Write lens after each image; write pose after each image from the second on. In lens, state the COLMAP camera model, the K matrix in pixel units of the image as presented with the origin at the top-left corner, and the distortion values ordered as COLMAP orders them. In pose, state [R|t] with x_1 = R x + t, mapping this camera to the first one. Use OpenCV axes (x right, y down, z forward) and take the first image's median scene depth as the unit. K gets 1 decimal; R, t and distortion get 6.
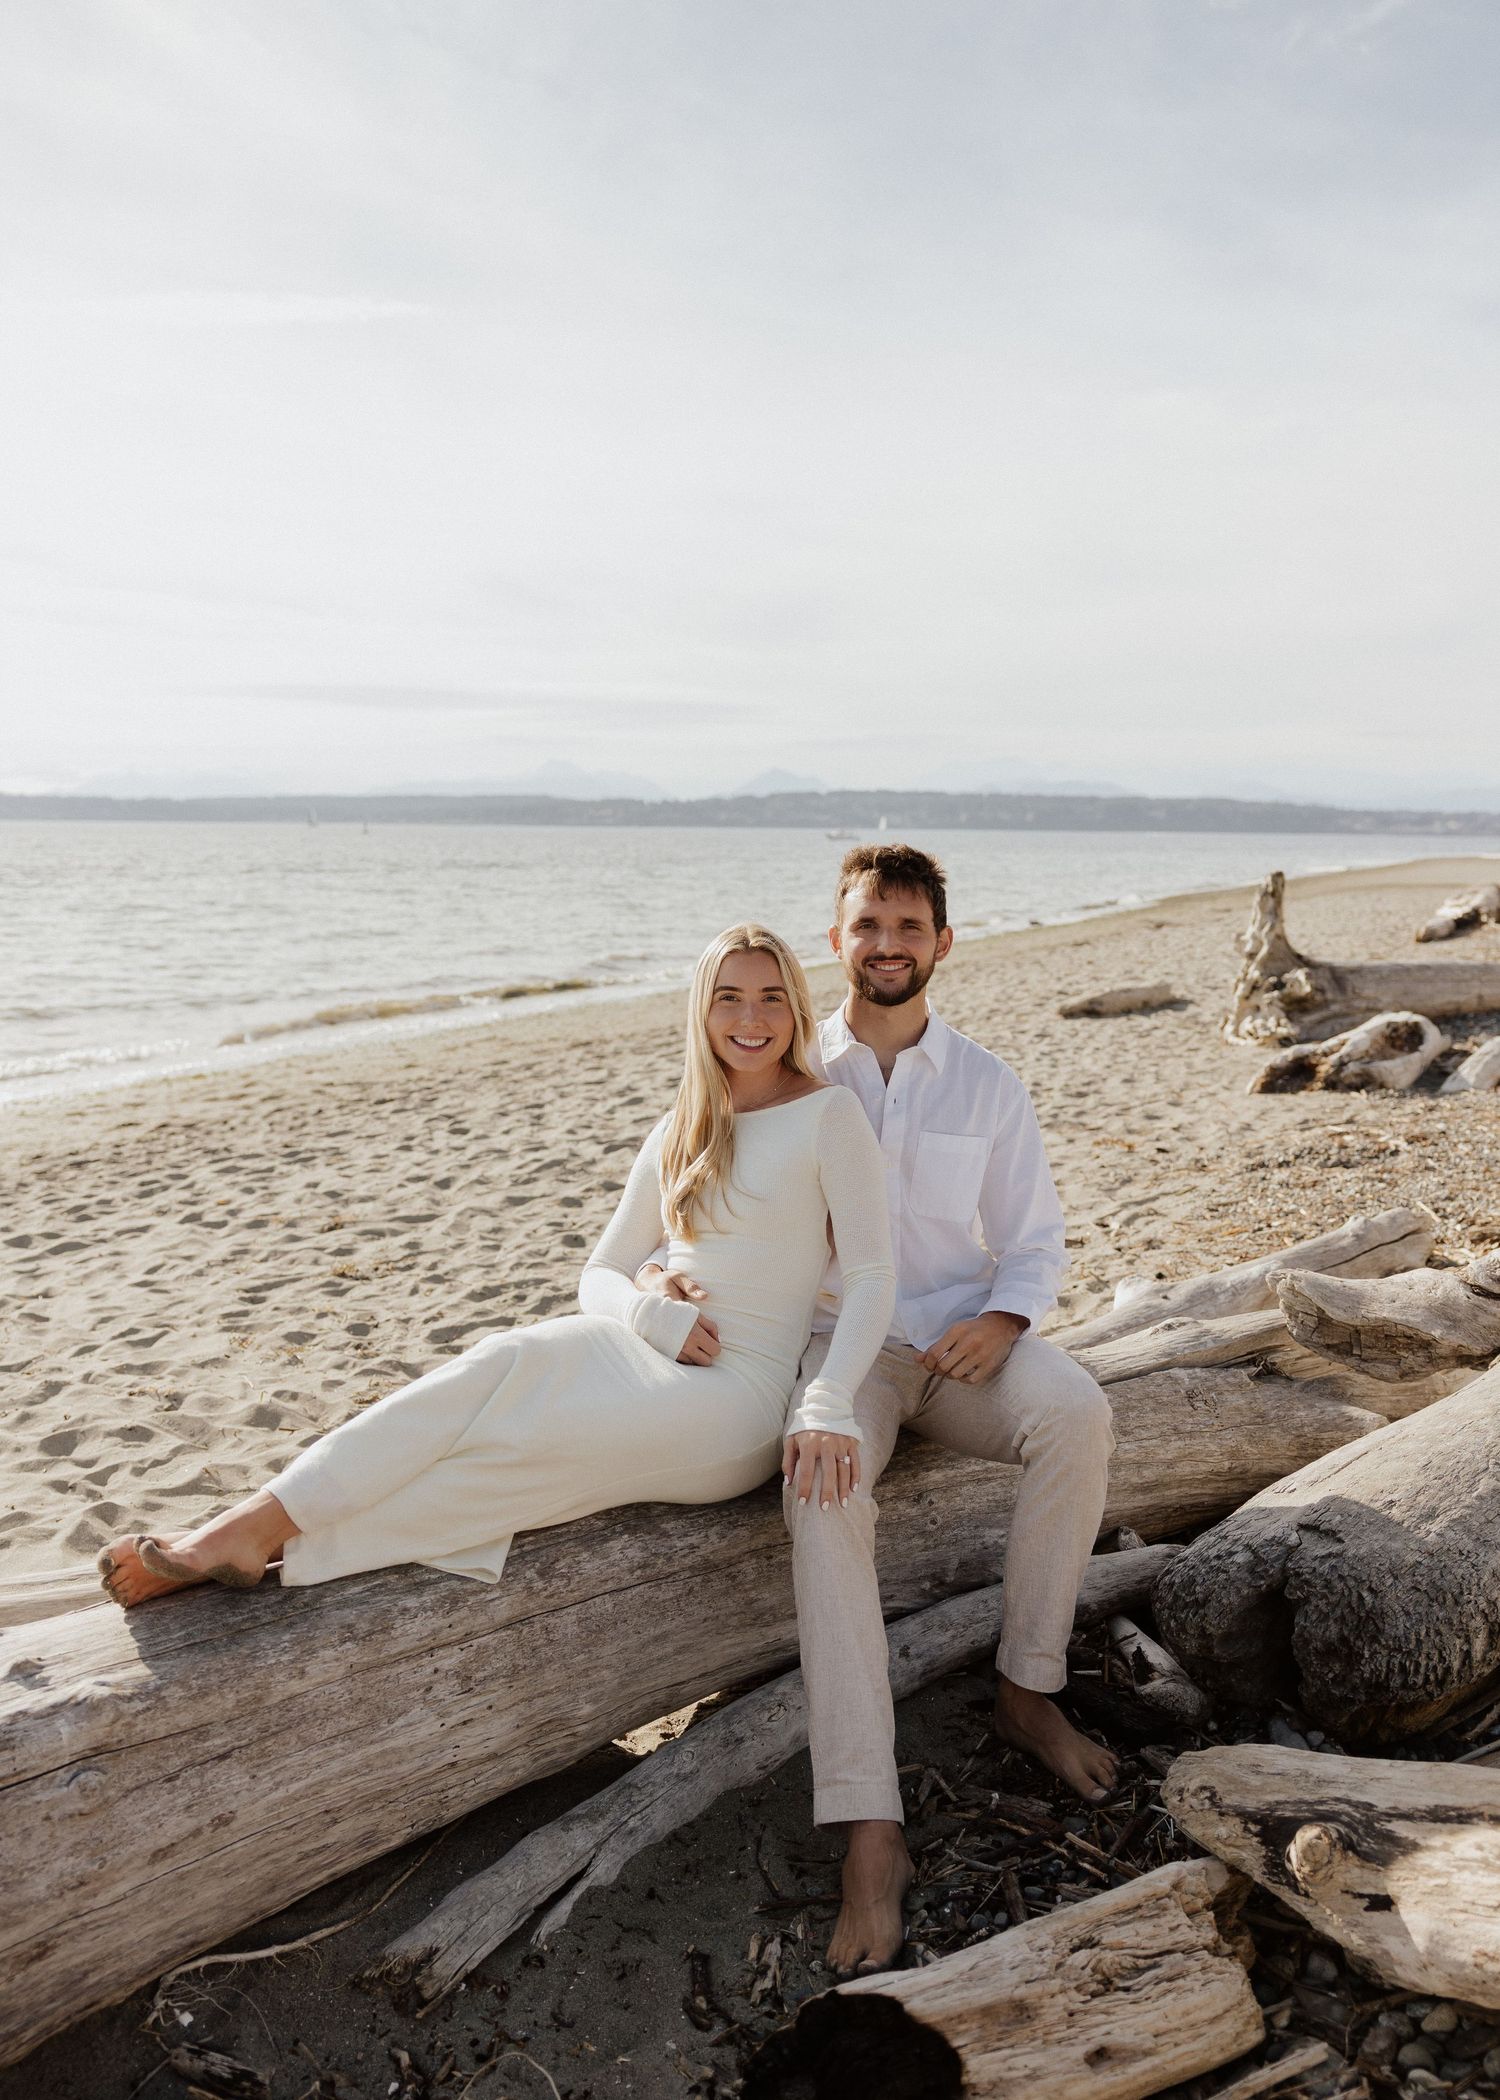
lens RADIAL K [[1919.9, 0, 761.9], [0, 1919.9, 1057.2], [0, 0, 1]] dist [-0.001374, 0.016462]
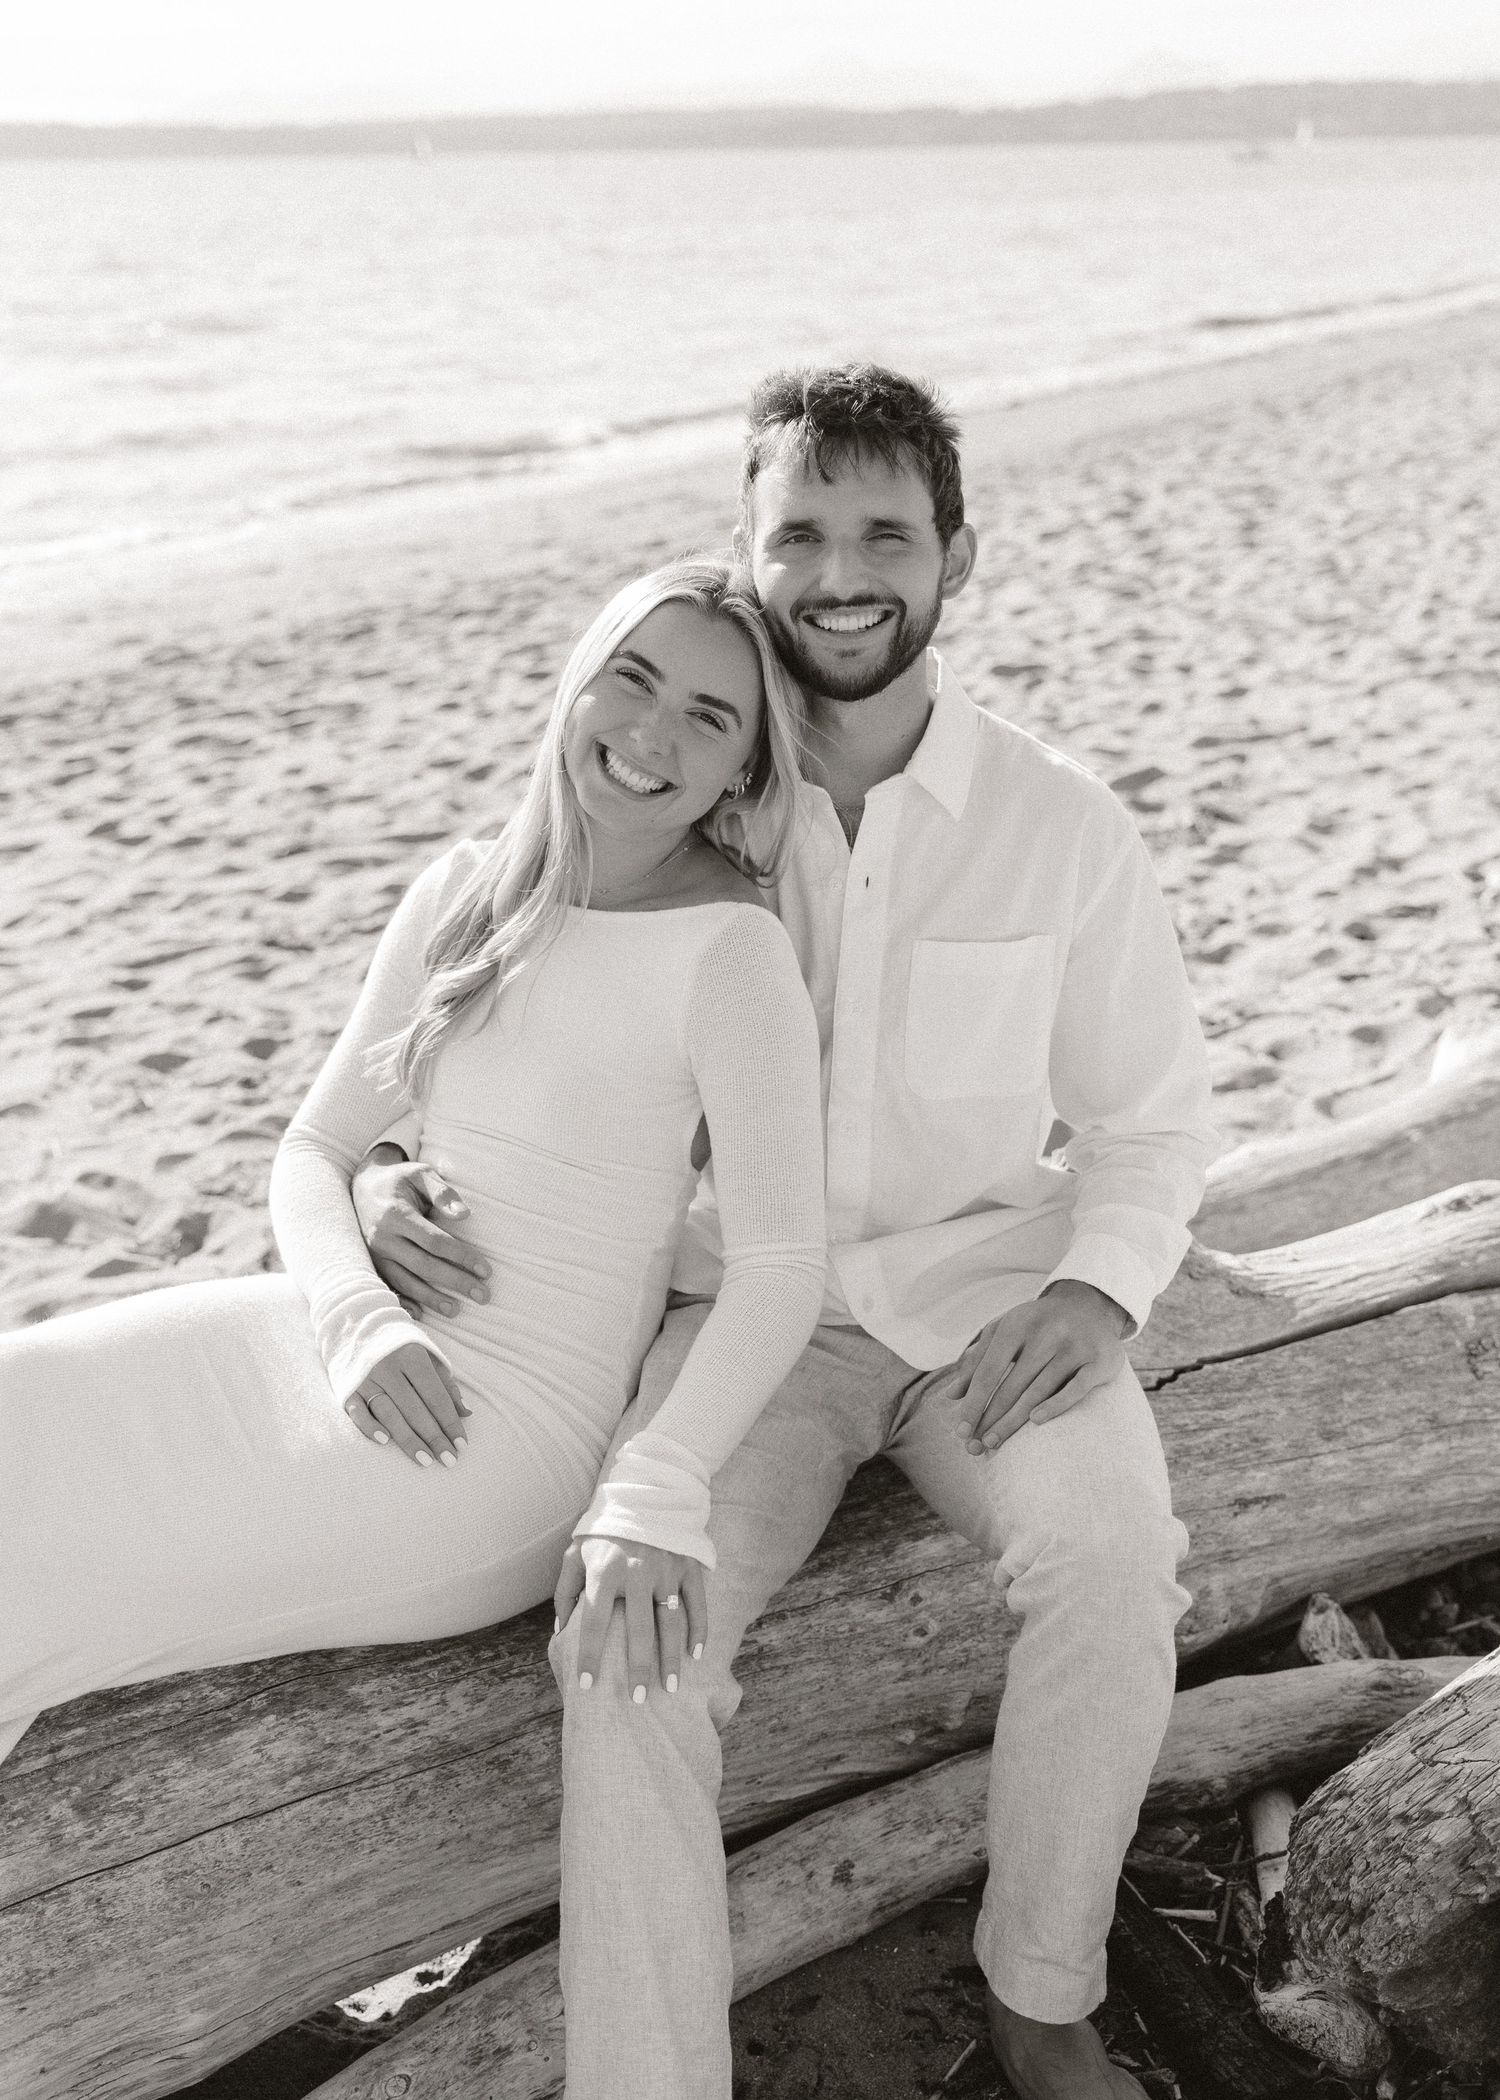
lens RADIAL K [[2504.3, 0, 752.6], [0, 2504.3, 1010.6], [0, 0, 1]] dist [0.013624, 0.000000]
pose [[0.986181, 0.028422, -0.163214, 0.142208], [0.007604, 0.976370, 0.215972, -0.080549], [0.165496, -0.214229, 0.962661, 0.312631]]
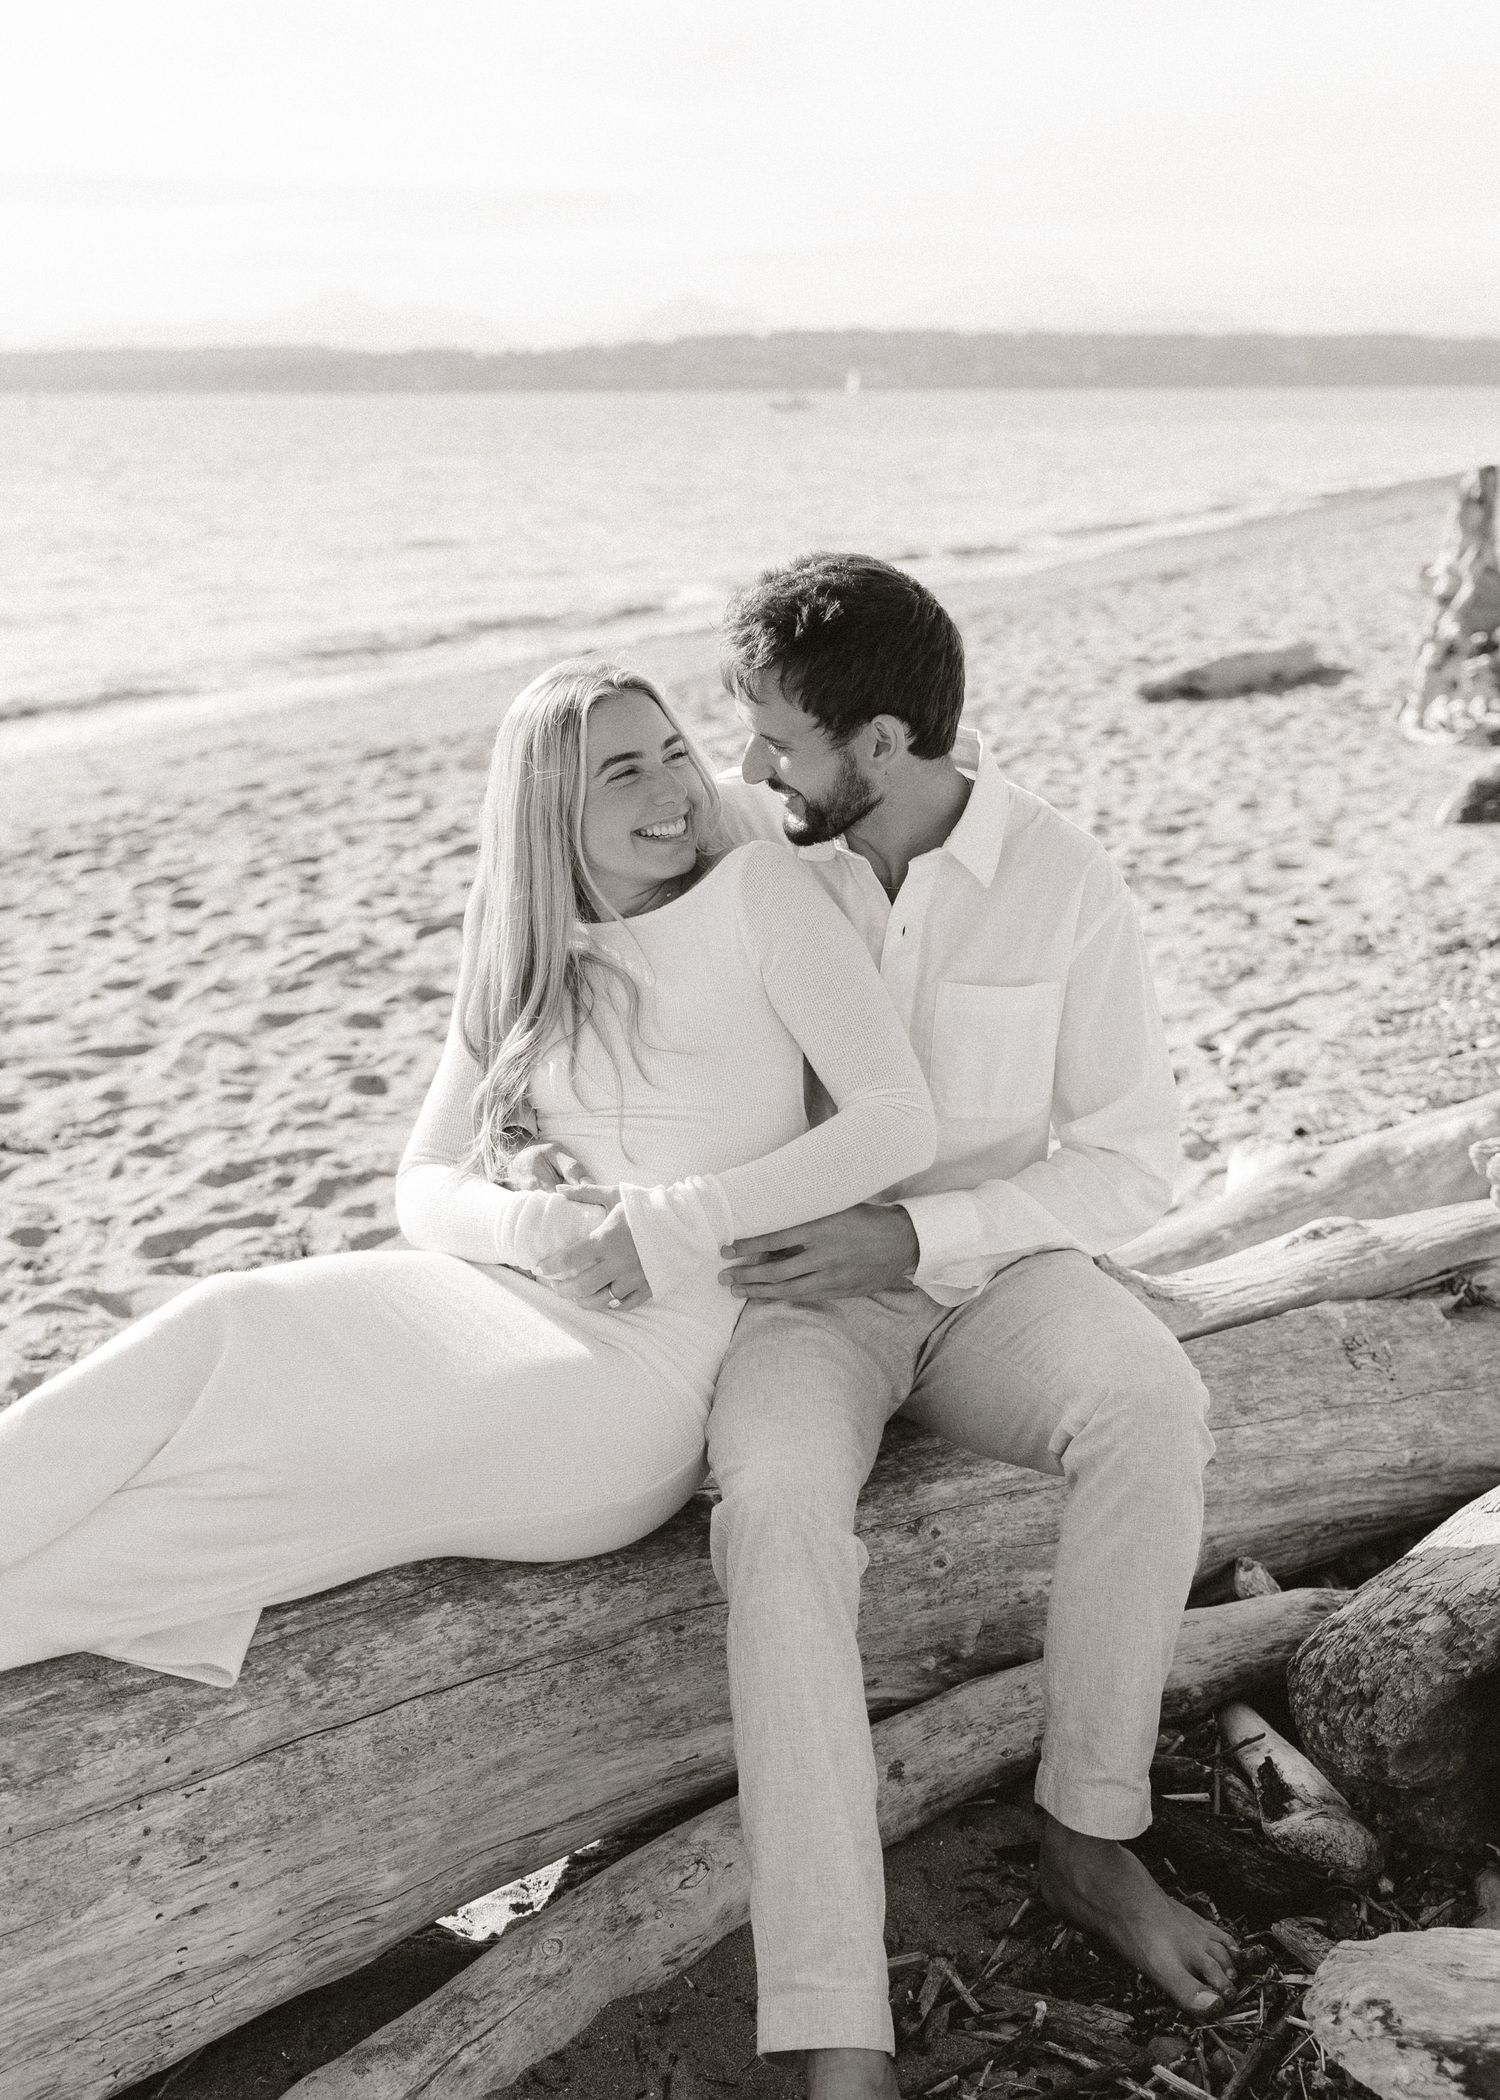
lens RADIAL K [[3014.4, 0, 664.7], [0, 3014.4, 934.5], [0, 0, 1]] dist [0.015783, 0.000000]
pose [[0.999891, -0.014399, -0.003218, 0.005078], [0.014571, 0.997969, 0.062012, -0.023610], [0.002318, -0.062052, 0.998070, 0.025866]]
